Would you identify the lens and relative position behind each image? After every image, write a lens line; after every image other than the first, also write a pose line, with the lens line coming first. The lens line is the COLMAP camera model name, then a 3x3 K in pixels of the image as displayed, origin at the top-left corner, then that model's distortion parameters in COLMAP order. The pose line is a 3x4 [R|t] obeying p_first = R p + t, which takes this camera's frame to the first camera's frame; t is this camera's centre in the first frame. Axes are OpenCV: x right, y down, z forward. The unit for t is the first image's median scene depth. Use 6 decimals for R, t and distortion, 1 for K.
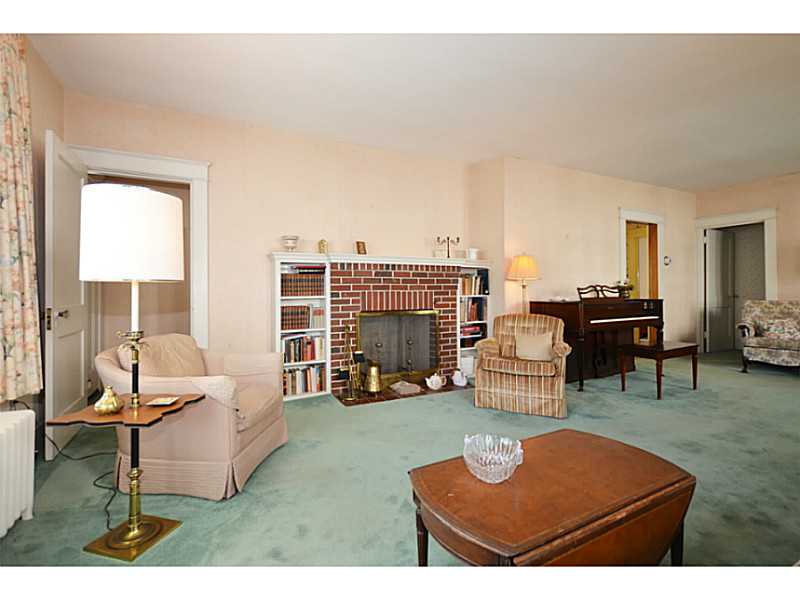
lens RADIAL K [[391.7, 0, 400.0], [0, 391.7, 300.0], [0, 0, 1]] dist [0.001949, -0.000334]
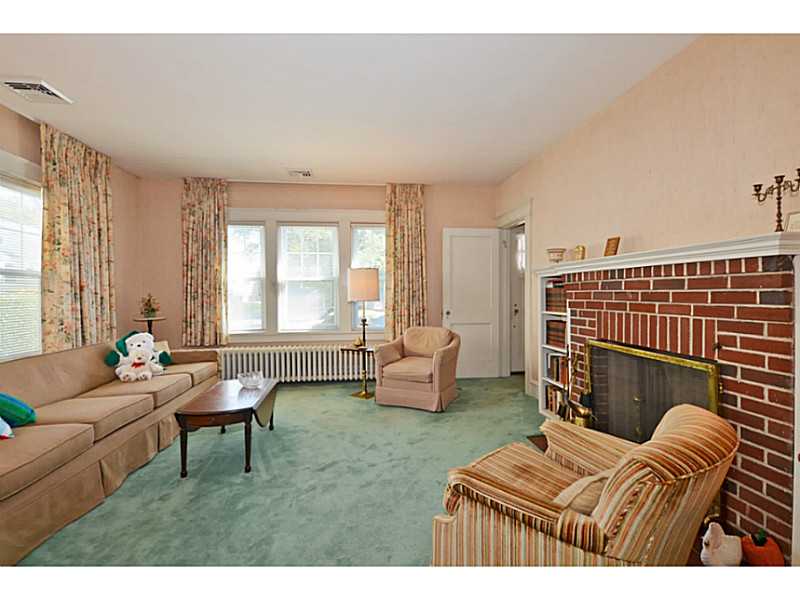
lens RADIAL K [[391.7, 0, 400.0], [0, 391.7, 300.0], [0, 0, 1]] dist [0.001949, -0.000334]
pose [[-0.375467, 0.026138, -0.926467, 0.688197], [-0.017134, 0.999236, 0.035135, -0.059698], [0.926677, 0.029066, -0.374732, 0.935418]]
